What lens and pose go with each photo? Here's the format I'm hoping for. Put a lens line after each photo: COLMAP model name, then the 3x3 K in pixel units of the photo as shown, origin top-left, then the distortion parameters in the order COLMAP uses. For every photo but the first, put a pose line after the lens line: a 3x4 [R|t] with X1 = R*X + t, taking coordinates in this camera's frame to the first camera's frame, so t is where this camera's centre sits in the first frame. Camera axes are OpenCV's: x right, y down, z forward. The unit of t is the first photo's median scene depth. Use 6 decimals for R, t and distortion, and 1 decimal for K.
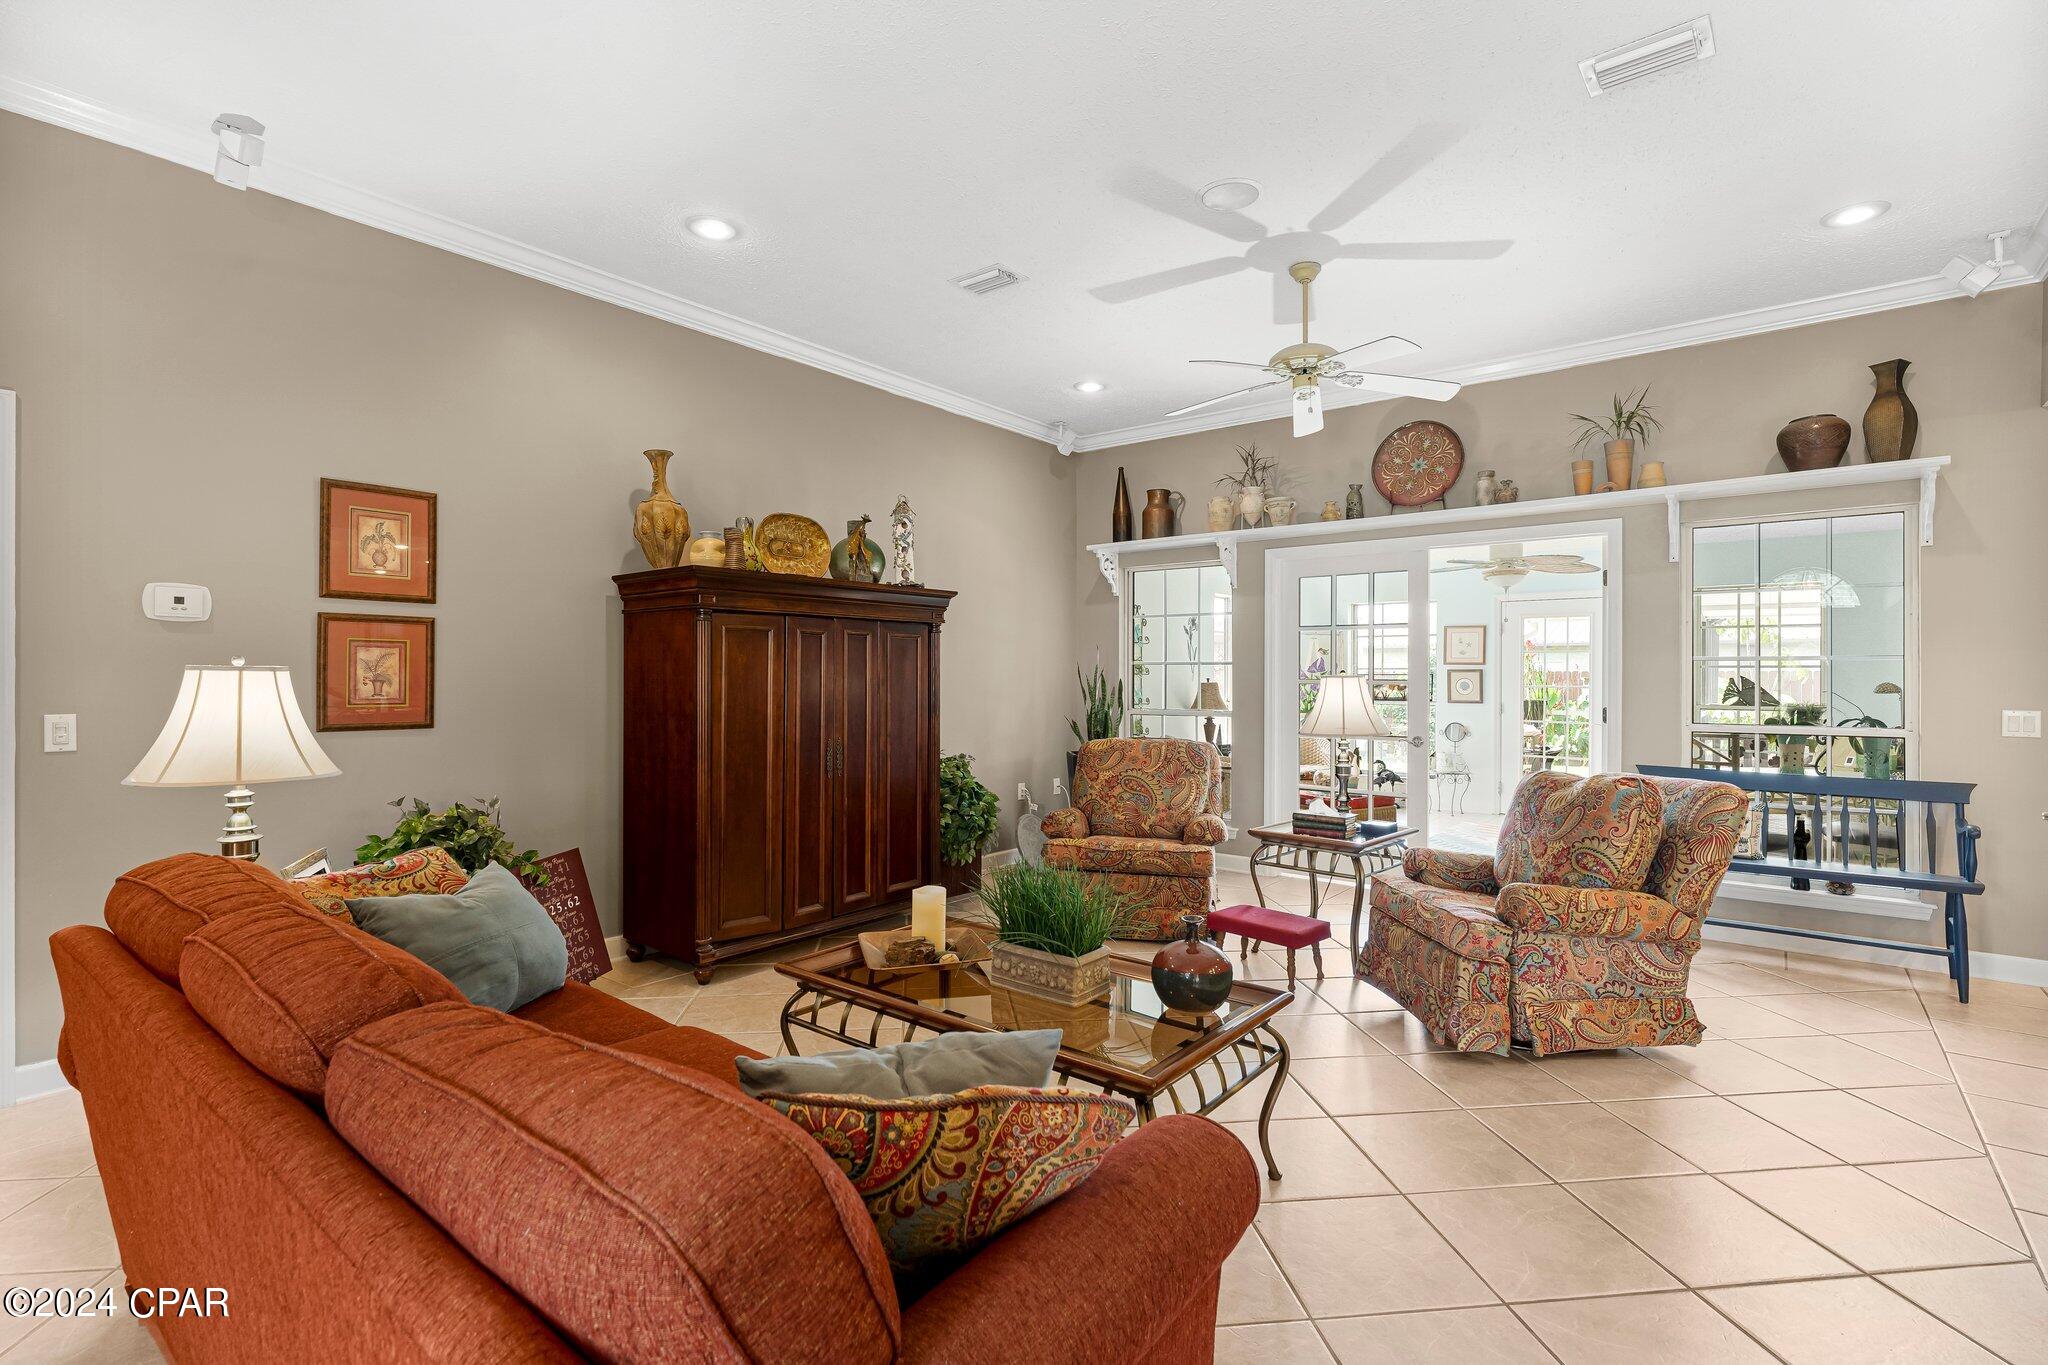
lens RADIAL K [[938.7, 0, 1009.4], [0, 938.7, 682.2], [0, 0, 1]] dist [-0.001784, 0.000614]
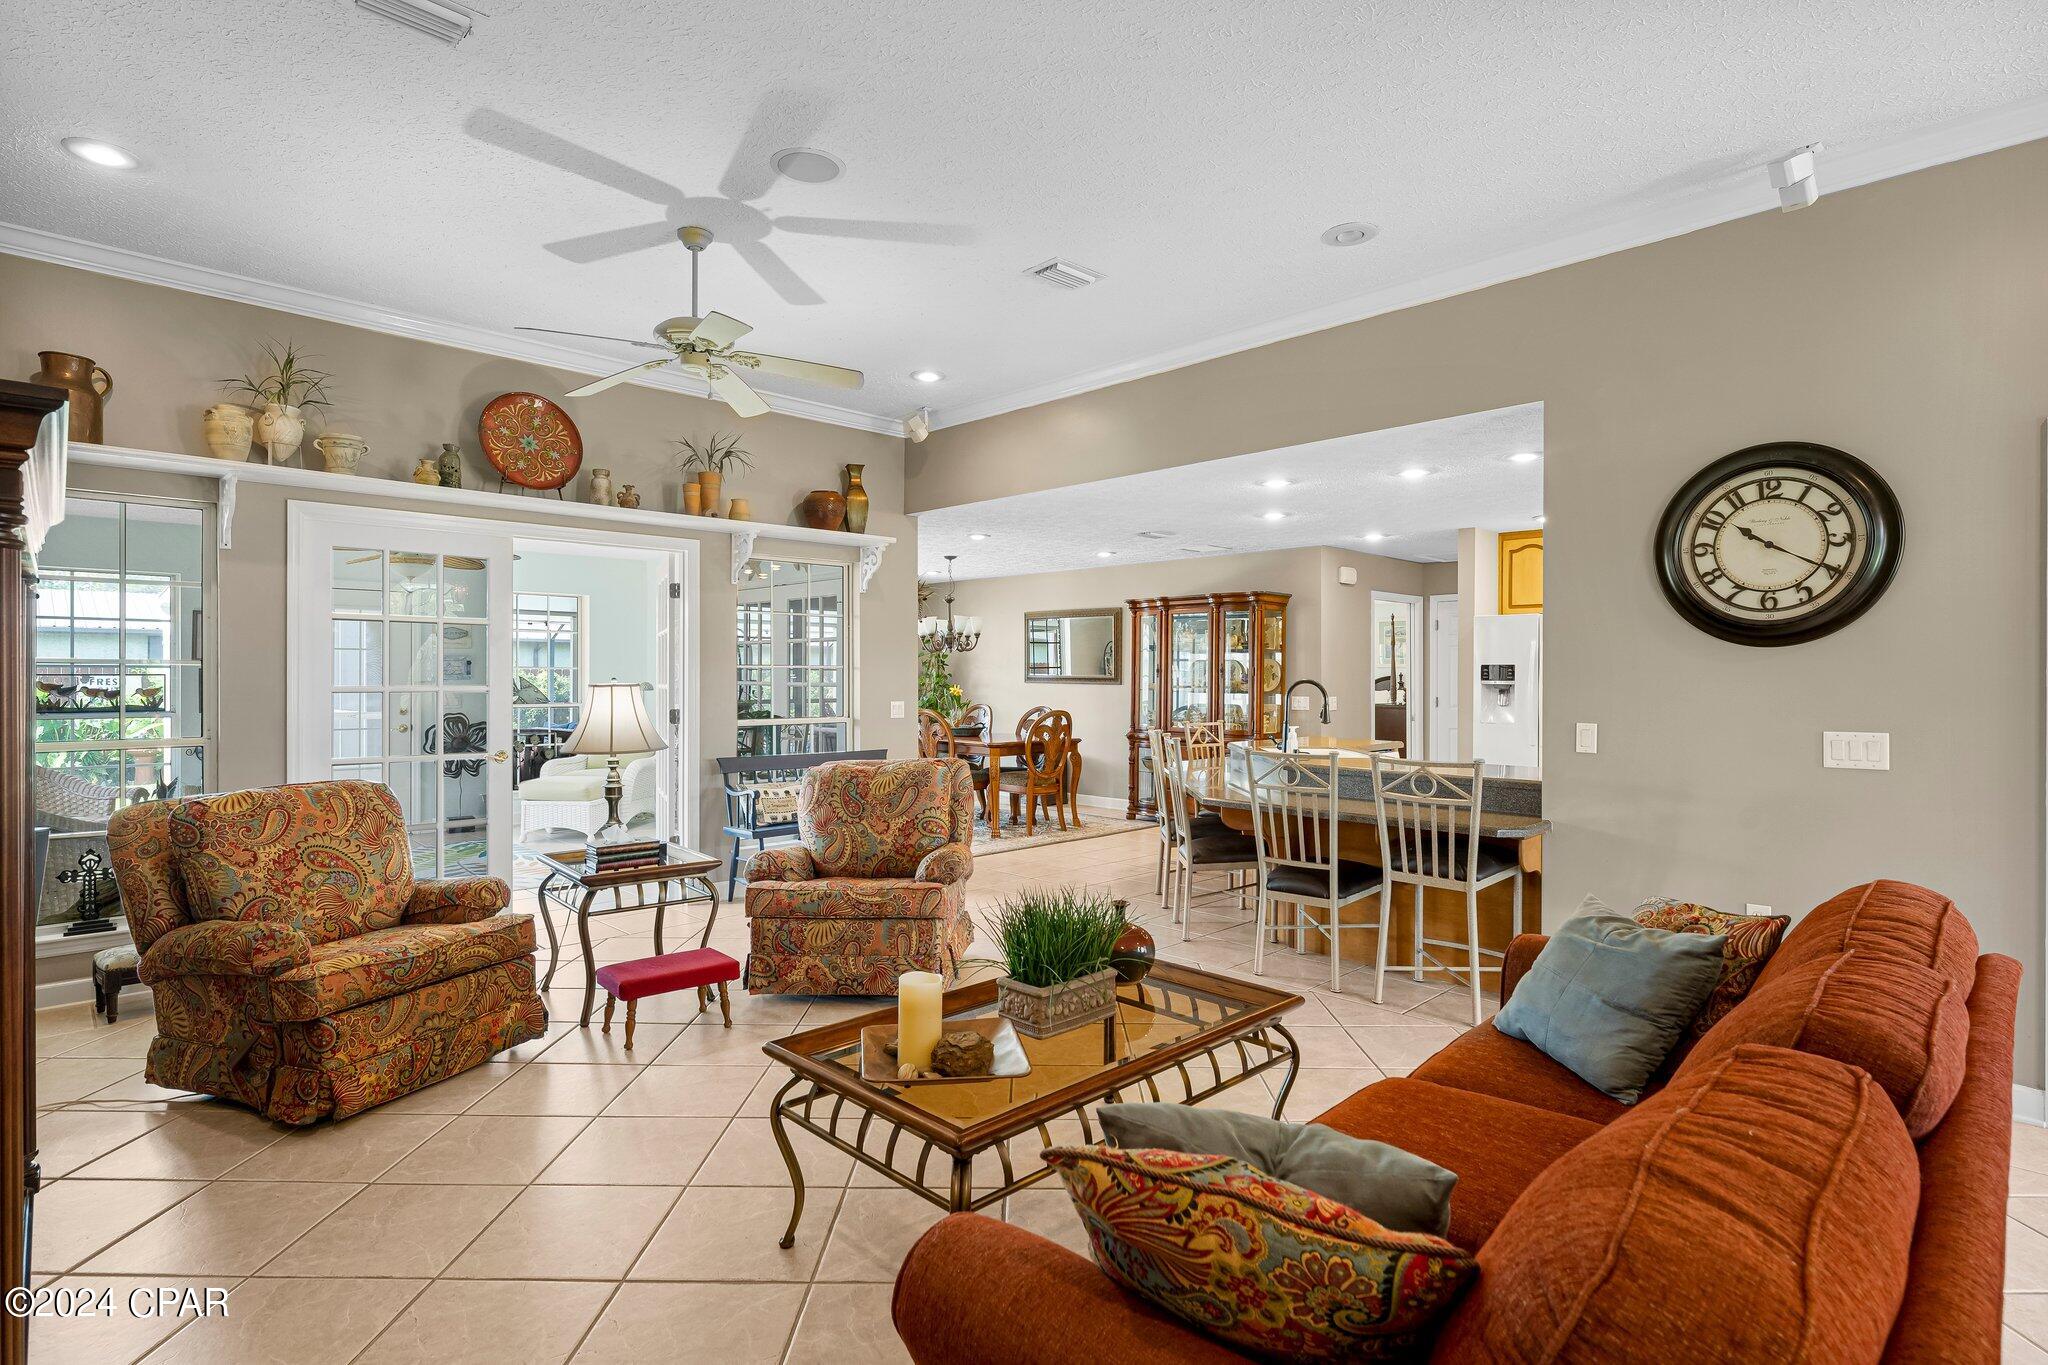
lens RADIAL K [[1032.4, 0, 1014.2], [0, 1032.4, 682.6], [0, 0, 1]] dist [-0.002672, -0.000247]
pose [[0.116684, -0.010435, 0.993114, -0.547699], [0.003382, 0.999943, 0.010109, -0.016333], [-0.993163, 0.002179, 0.116713, 0.497634]]
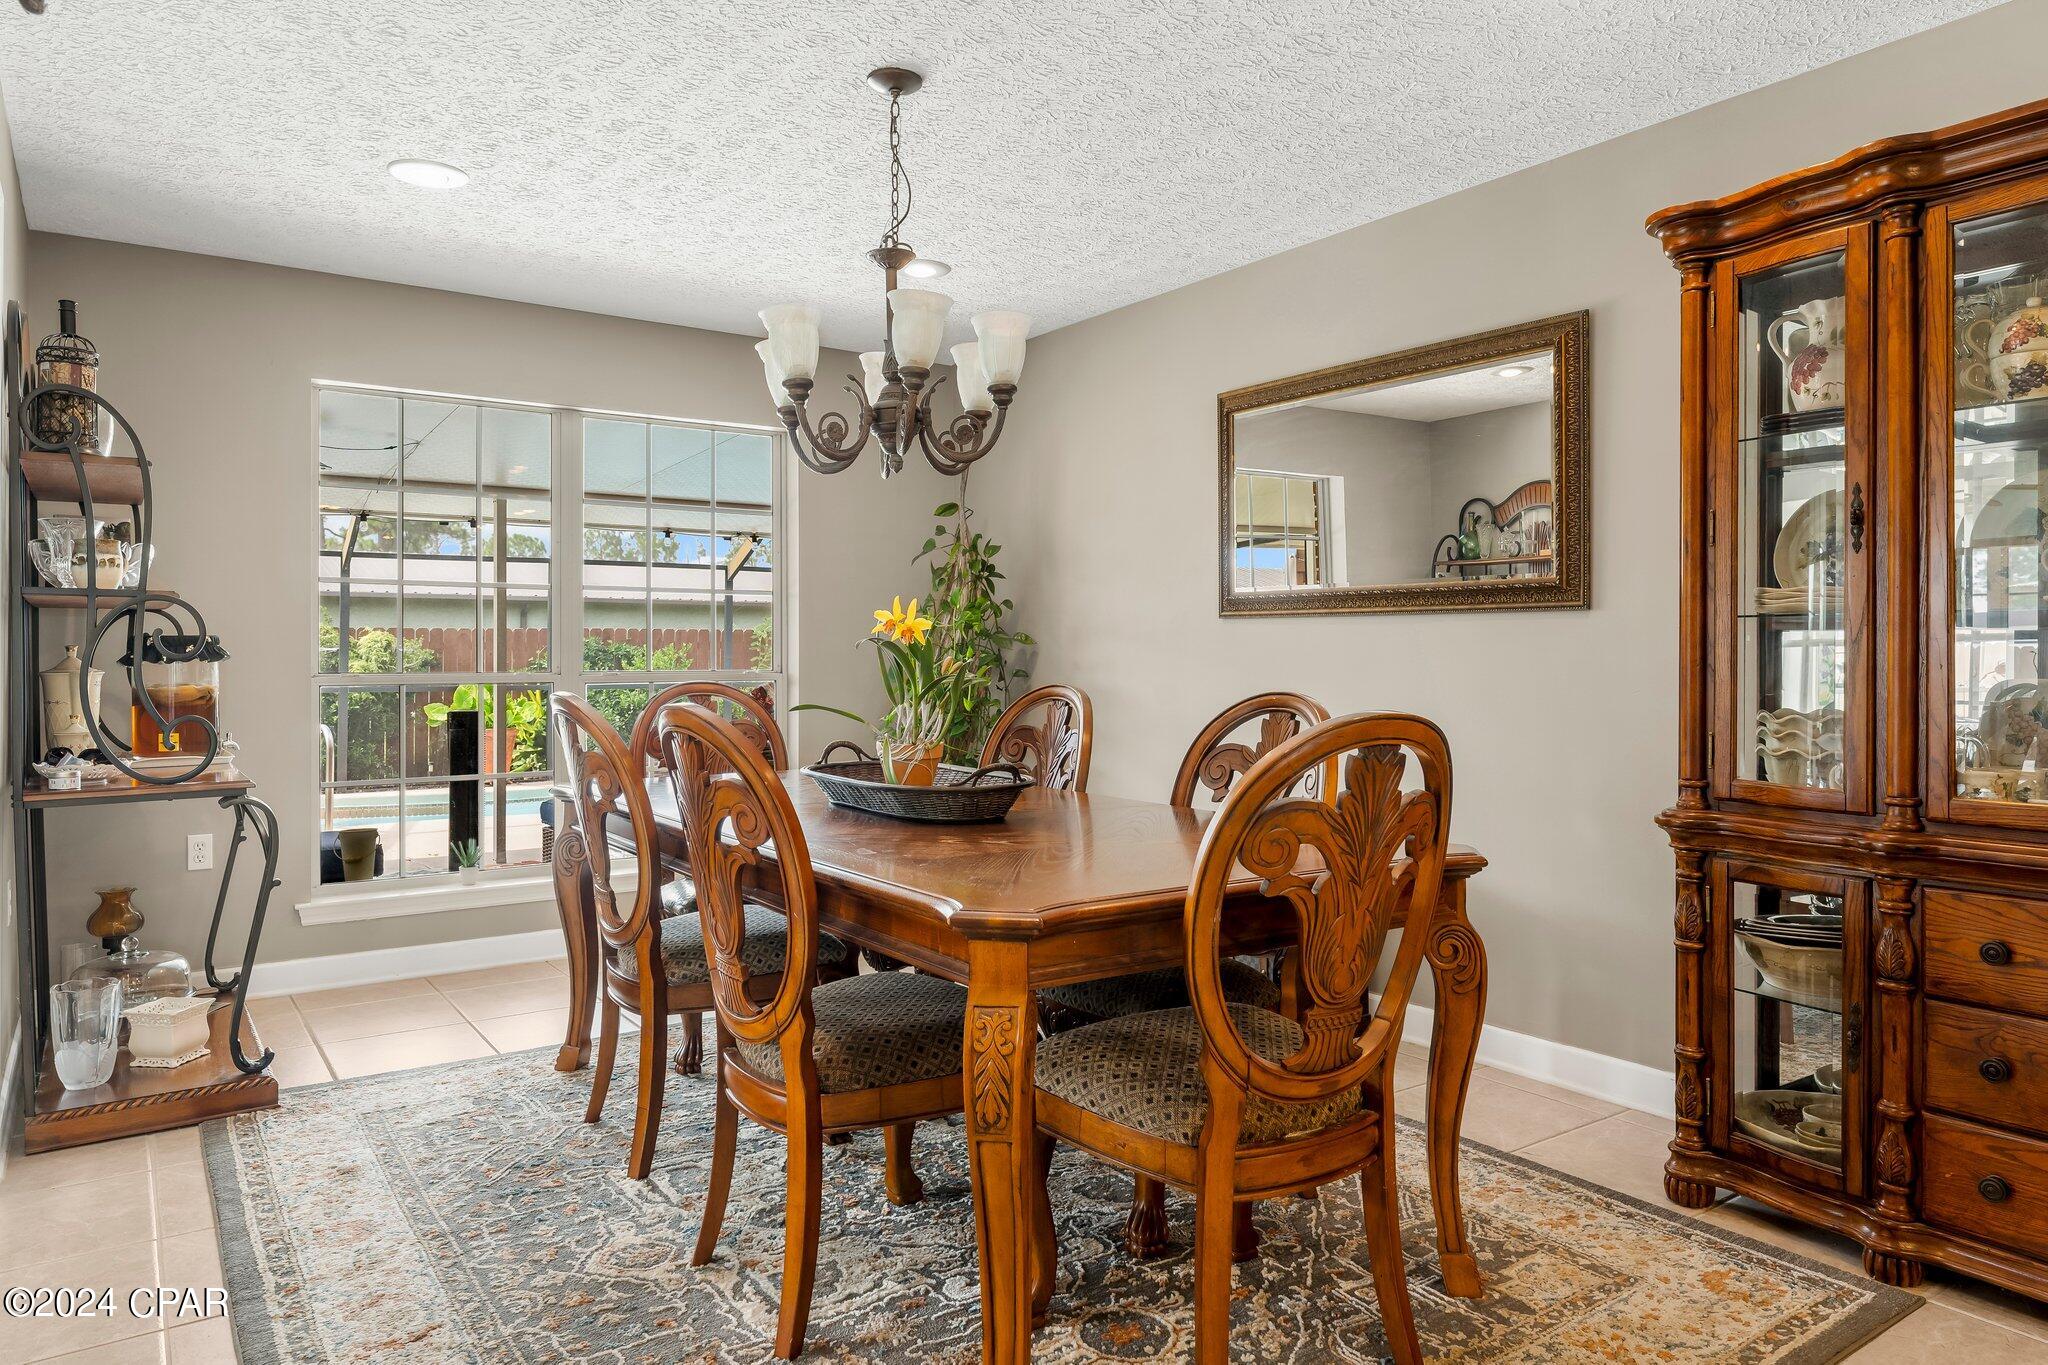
lens RADIAL K [[1297.1, 0, 1053.2], [0, 1297.1, 649.3], [0, 0, 1]] dist [-0.002043, 0.000204]
pose [[0.252532, 0.002007, 0.967586, 0.840537], [0.004875, 0.999983, -0.003347, 0.031811], [-0.967576, 0.005562, 0.252518, 0.627561]]
